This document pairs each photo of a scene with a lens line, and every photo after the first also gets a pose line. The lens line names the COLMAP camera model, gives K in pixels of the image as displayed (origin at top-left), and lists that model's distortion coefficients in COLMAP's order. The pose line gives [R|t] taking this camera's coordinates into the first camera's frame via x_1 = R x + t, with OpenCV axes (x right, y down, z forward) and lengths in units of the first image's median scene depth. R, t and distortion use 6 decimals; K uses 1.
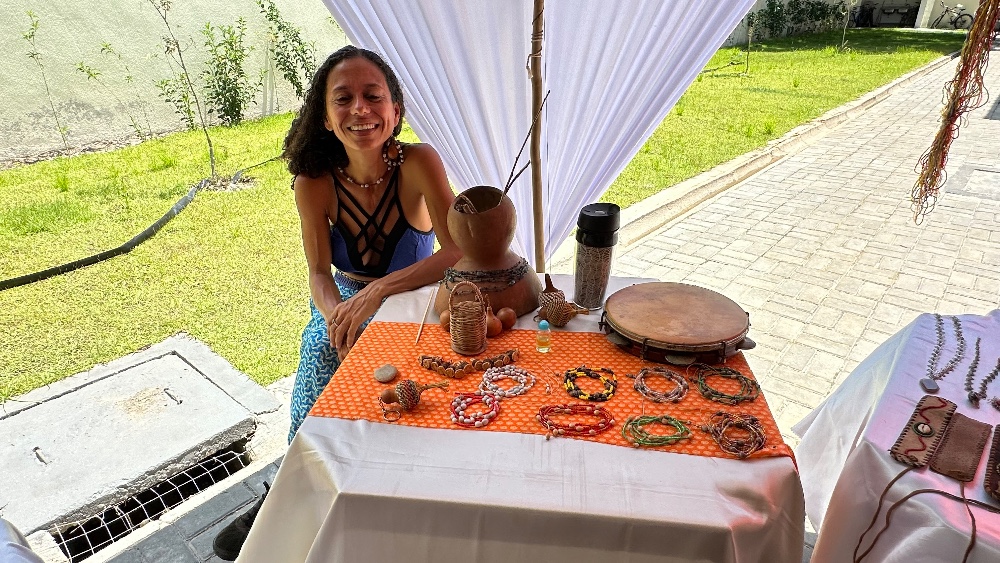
lens RADIAL K [[572.0, 0, 500.0], [0, 572.0, 278.6], [0, 0, 1]] dist [-0.001708, 0.001084]
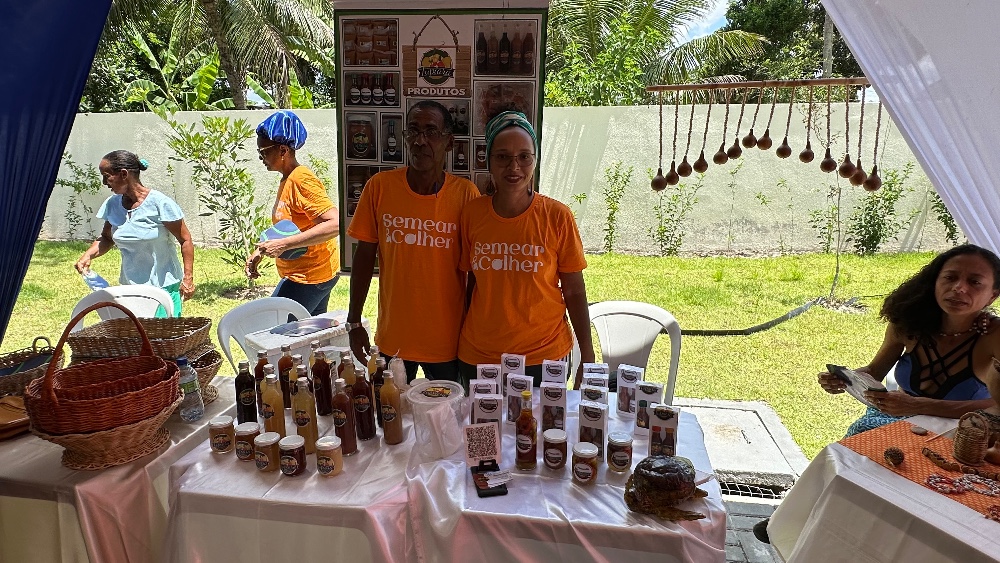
lens RADIAL K [[572.0, 0, 500.2], [0, 572.0, 281.1], [0, 0, 1]] dist [-0.001708, 0.001084]
pose [[0.530591, 0.209798, -0.821254, 0.077438], [-0.358982, 0.933322, 0.006498, 0.021767], [0.767858, 0.291368, 0.570525, -0.159701]]
